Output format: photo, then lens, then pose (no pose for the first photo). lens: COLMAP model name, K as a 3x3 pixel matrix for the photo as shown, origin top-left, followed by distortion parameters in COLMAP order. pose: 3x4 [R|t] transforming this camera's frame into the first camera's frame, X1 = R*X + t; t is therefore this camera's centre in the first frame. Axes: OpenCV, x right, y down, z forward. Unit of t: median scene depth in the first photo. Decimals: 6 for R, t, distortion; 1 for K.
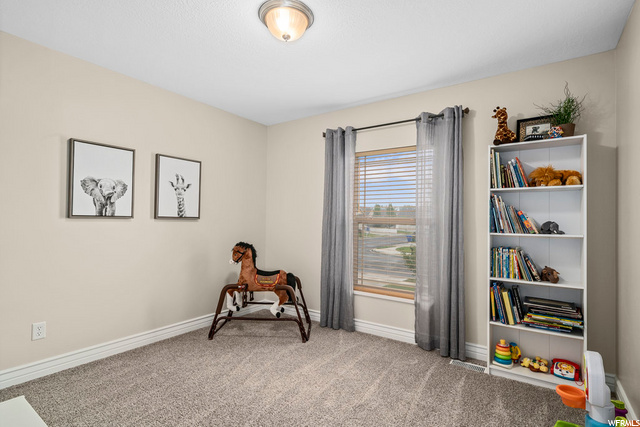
lens RADIAL K [[317.4, 0, 320.2], [0, 317.4, 215.8], [0, 0, 1]] dist [0.008673, -0.000613]
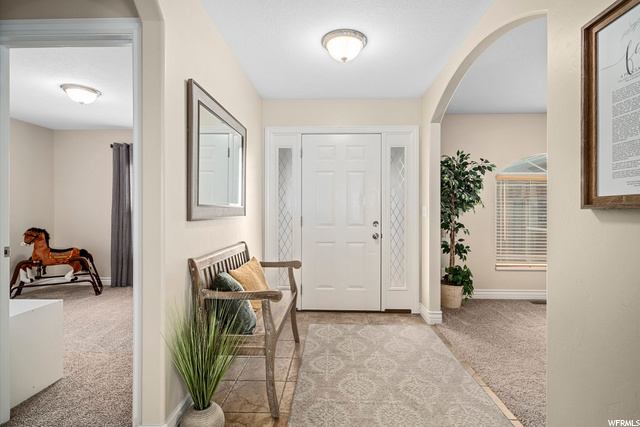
lens RADIAL K [[317.4, 0, 322.5], [0, 317.4, 211.9], [0, 0, 1]] dist [0.008673, -0.000613]
pose [[0.835851, -0.016019, 0.548722, 0.013976], [-0.000717, 0.999541, 0.030272, -0.018548], [-0.548955, -0.025696, 0.835457, -0.672881]]
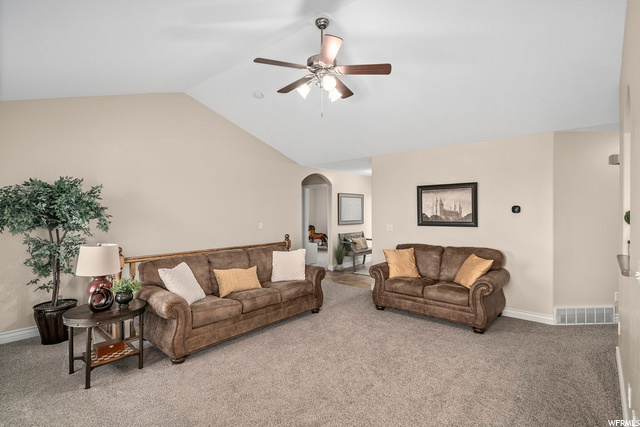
lens RADIAL K [[317.4, 0, 320.1], [0, 317.4, 212.0], [0, 0, 1]] dist [0.008673, -0.000613]
pose [[0.993771, -0.020112, -0.109615, 0.248198], [0.022551, 0.999524, 0.021054, -0.135295], [0.109140, -0.023395, 0.993751, -2.485824]]
